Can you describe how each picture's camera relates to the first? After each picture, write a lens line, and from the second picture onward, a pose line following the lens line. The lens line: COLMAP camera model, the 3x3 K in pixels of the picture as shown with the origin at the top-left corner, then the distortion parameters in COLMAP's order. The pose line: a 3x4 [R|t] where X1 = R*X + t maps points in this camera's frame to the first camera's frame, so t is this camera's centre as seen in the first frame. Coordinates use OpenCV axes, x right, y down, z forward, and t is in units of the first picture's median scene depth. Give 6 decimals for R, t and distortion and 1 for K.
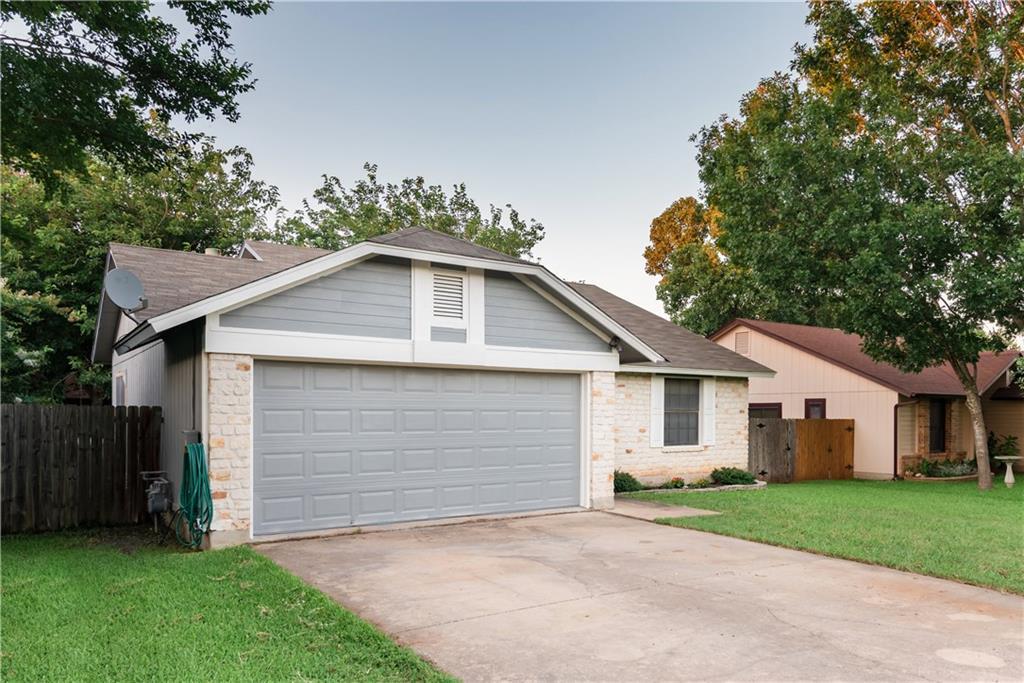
lens RADIAL K [[728.5, 0, 512.5], [0, 728.5, 343.7], [0, 0, 1]] dist [0.000550, 0.000042]
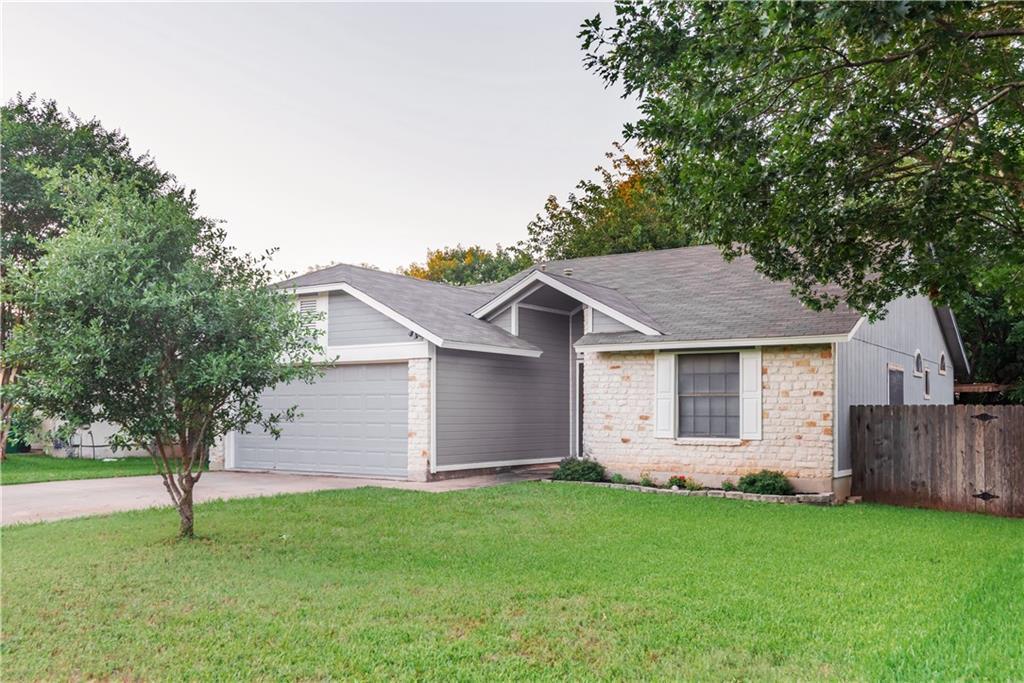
lens RADIAL K [[823.2, 0, 512.6], [0, 823.2, 341.6], [0, 0, 1]] dist [-0.006560, -0.000527]
pose [[0.391038, -0.081780, -0.916734, 0.992688], [0.081538, 0.995206, -0.054000, 0.068125], [0.916756, -0.053633, 0.395832, 0.466918]]
